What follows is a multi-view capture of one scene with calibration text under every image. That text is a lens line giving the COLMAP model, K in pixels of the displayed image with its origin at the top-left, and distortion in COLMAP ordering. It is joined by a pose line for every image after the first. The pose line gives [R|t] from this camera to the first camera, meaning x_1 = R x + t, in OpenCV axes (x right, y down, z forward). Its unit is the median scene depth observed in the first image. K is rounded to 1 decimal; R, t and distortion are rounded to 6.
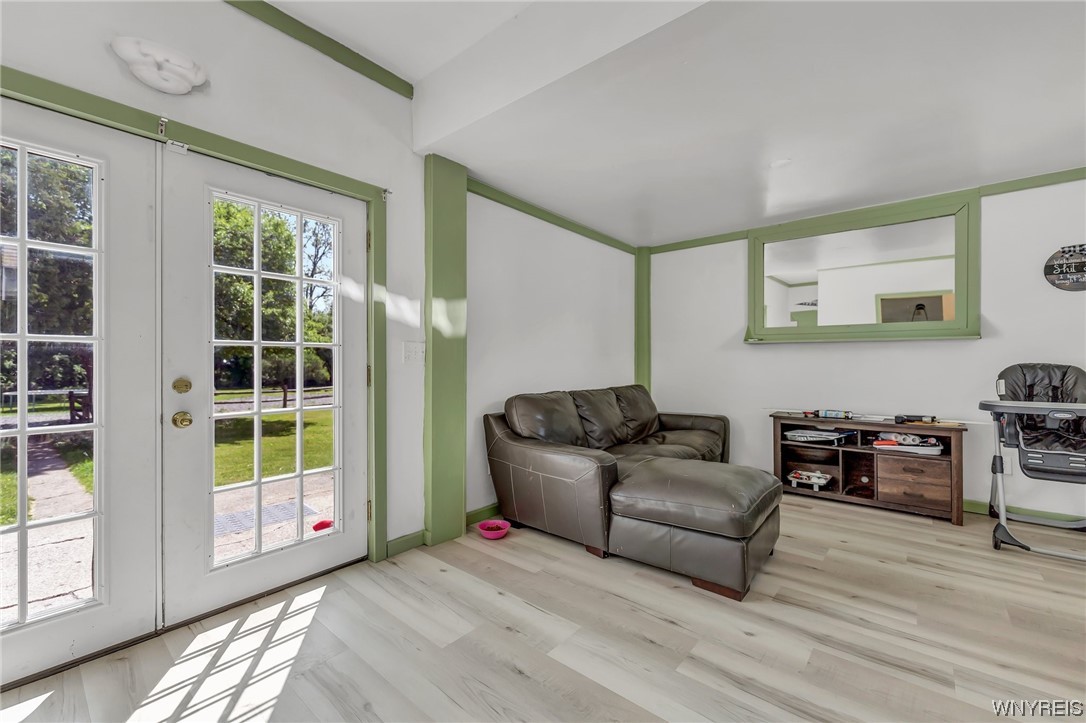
lens RADIAL K [[454.8, 0, 550.4], [0, 454.8, 357.6], [0, 0, 1]] dist [0.000901, 0.000233]
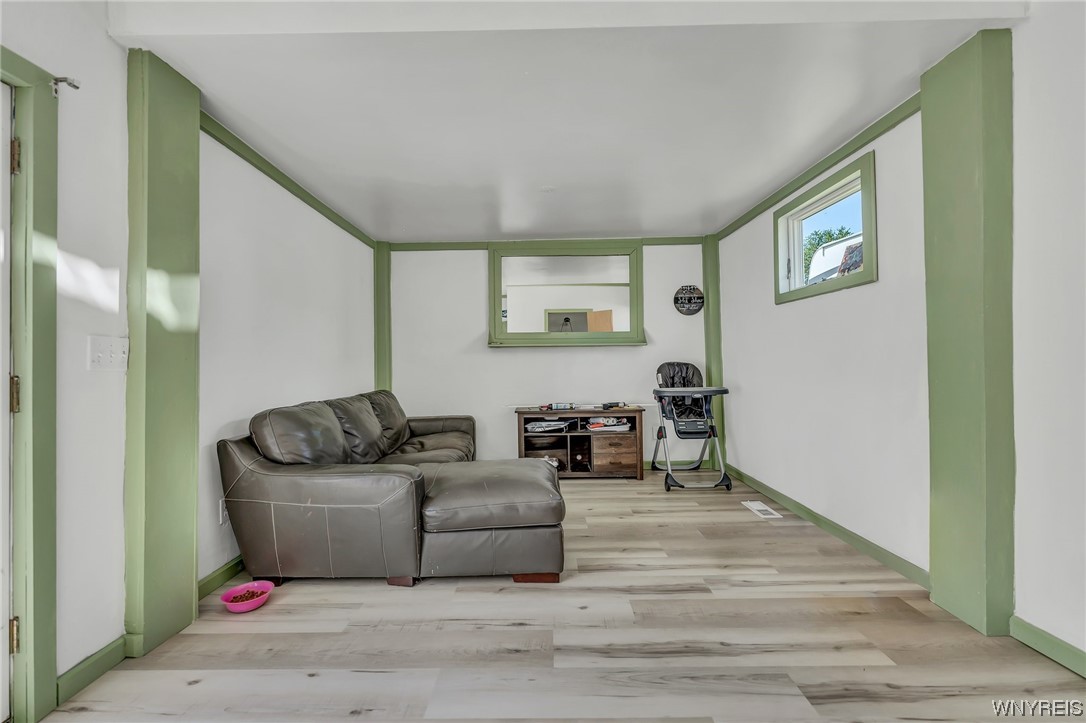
lens RADIAL K [[454.8, 0, 544.7], [0, 454.8, 351.4], [0, 0, 1]] dist [0.000901, 0.000233]
pose [[0.768666, 0.006271, 0.639620, -0.232020], [0.008712, 0.999757, -0.020271, 0.004918], [-0.639591, 0.021154, 0.768424, 0.133855]]
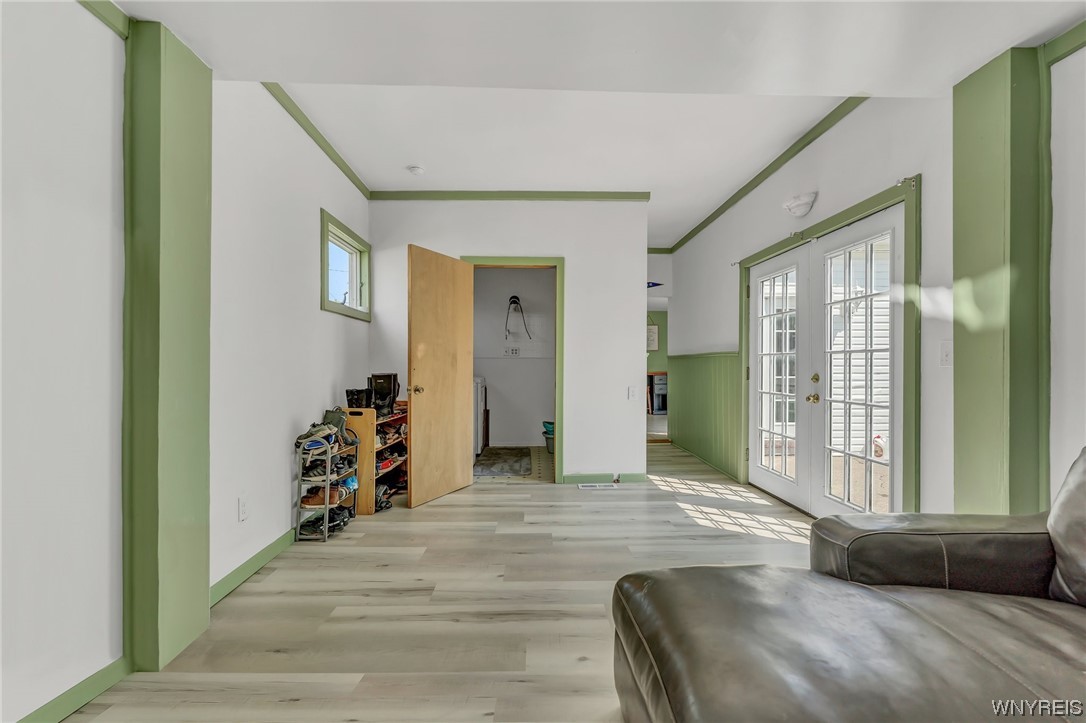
lens RADIAL K [[454.8, 0, 547.8], [0, 454.8, 366.2], [0, 0, 1]] dist [0.000901, 0.000233]
pose [[-0.750335, 0.005964, -0.661031, 0.725017], [0.003914, 0.999982, 0.004579, 0.002374], [0.661046, 0.000849, -0.750345, 1.094096]]
